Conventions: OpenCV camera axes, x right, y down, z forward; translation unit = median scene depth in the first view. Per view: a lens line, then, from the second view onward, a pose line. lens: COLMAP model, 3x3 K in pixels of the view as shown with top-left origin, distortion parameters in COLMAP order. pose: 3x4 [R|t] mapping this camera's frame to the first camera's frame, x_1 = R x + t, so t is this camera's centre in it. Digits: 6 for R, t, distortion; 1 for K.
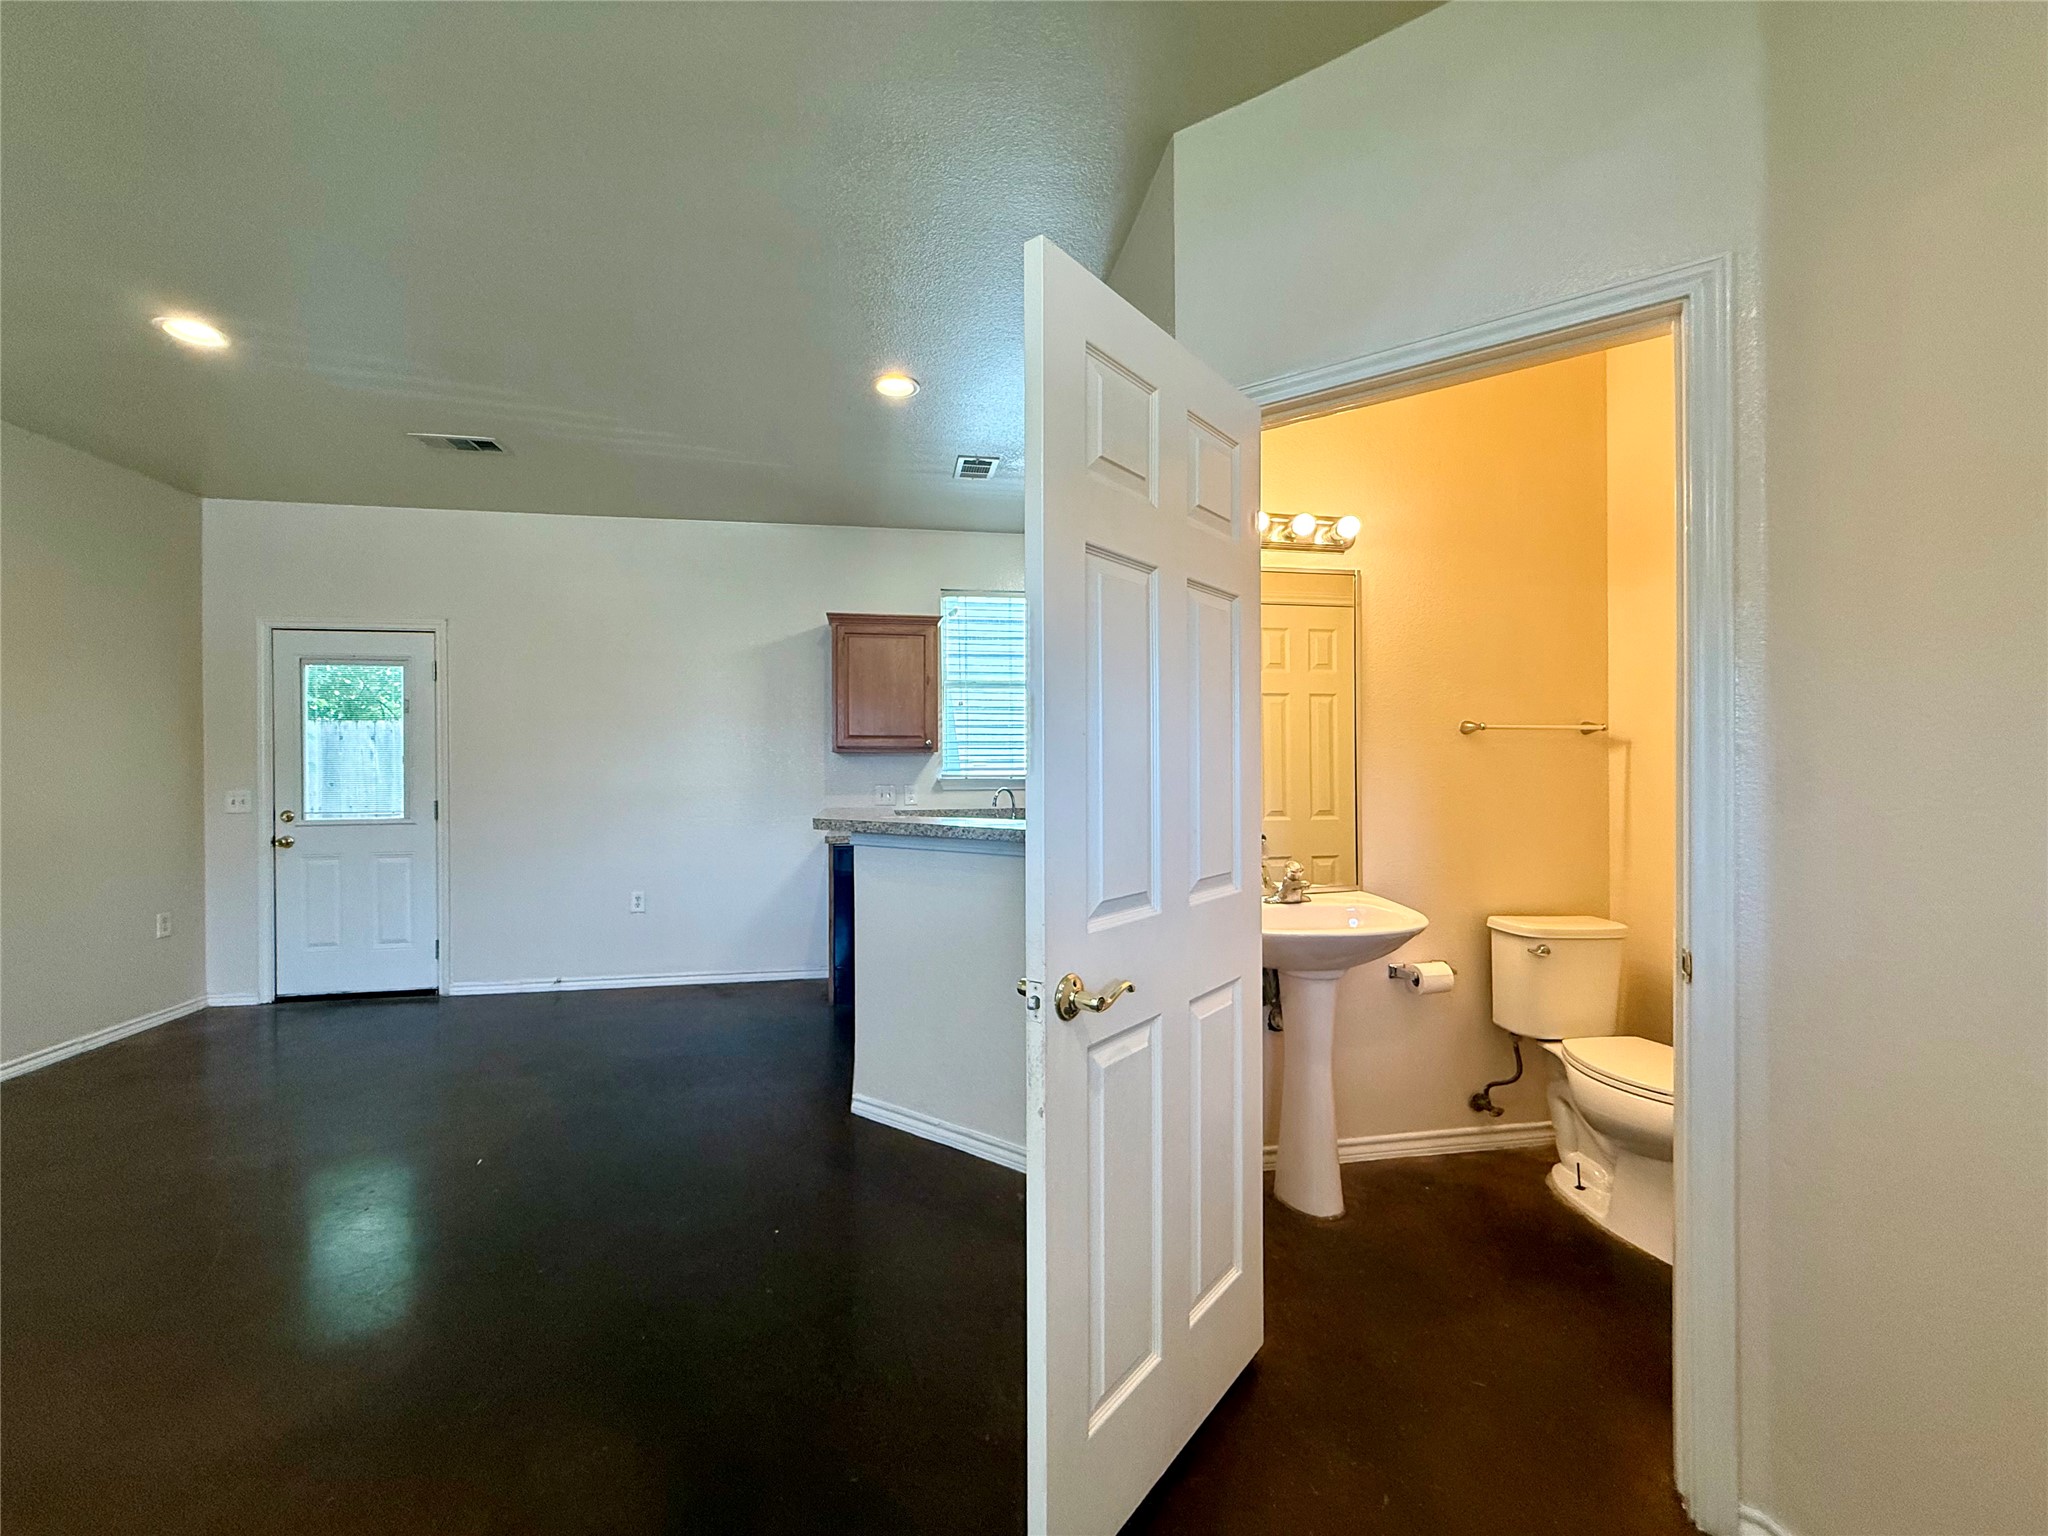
lens RADIAL K [[820.4, 0, 1012.7], [0, 820.4, 767.4], [0, 0, 1]] dist [-0.000439, 0.000659]
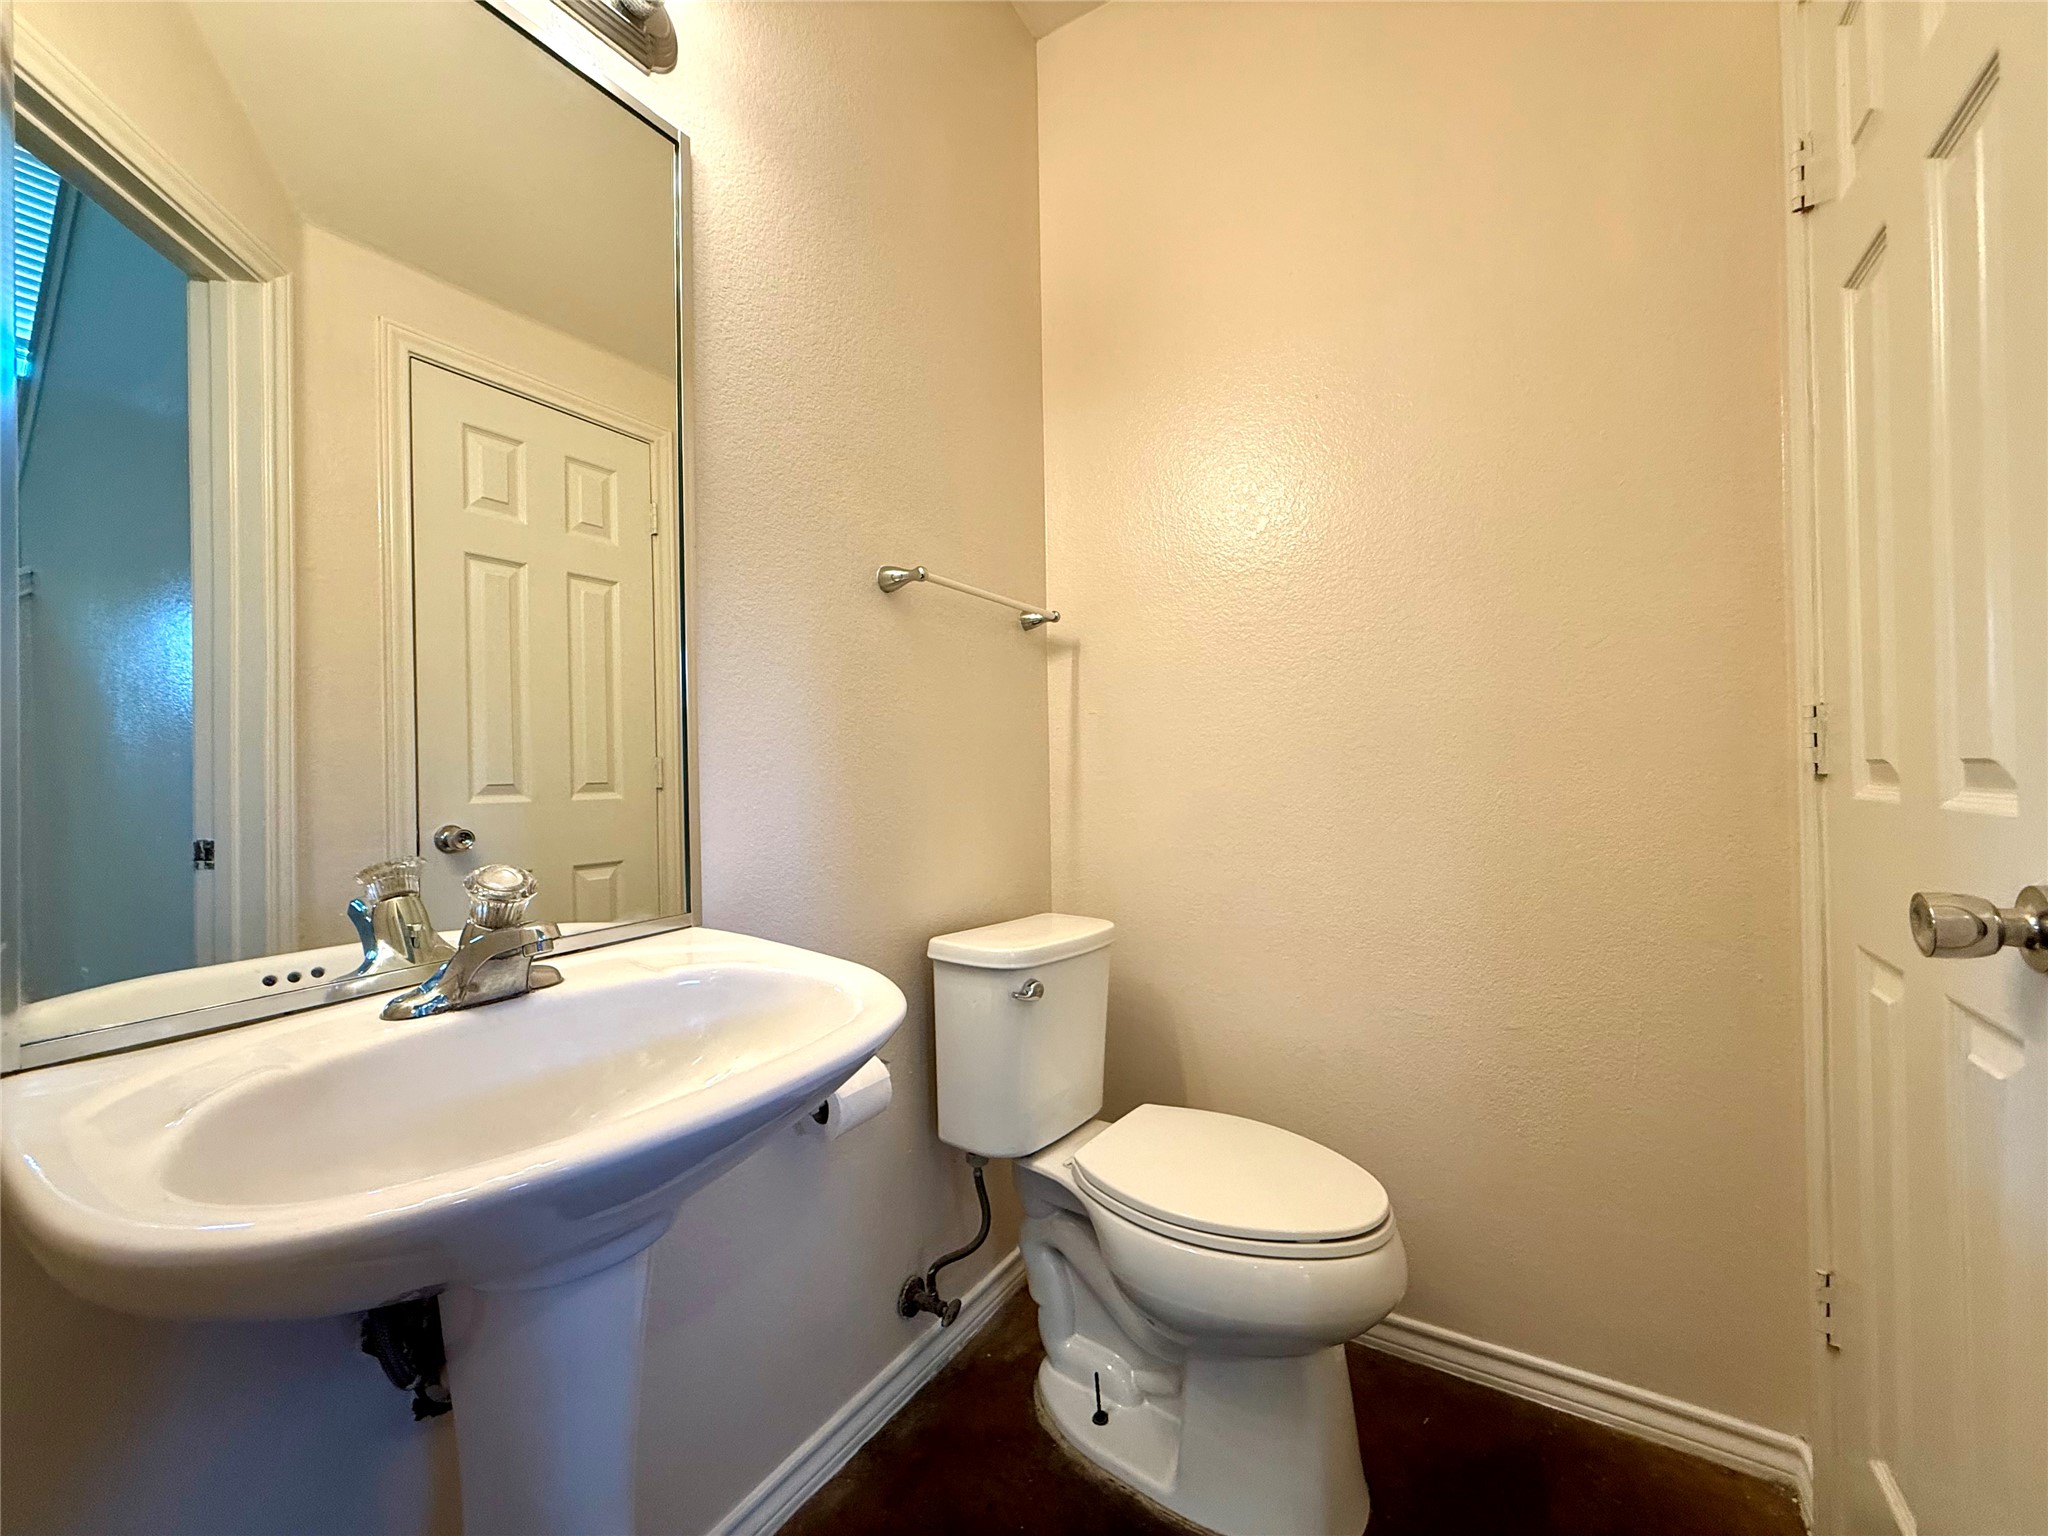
lens RADIAL K [[820.4, 0, 1030.0], [0, 820.4, 767.4], [0, 0, 1]] dist [-0.000439, 0.000659]
pose [[0.658290, 0.000624, 0.752764, 0.183497], [0.012675, 0.999849, -0.011914, 0.063851], [-0.752658, 0.017384, 0.658183, 0.489975]]
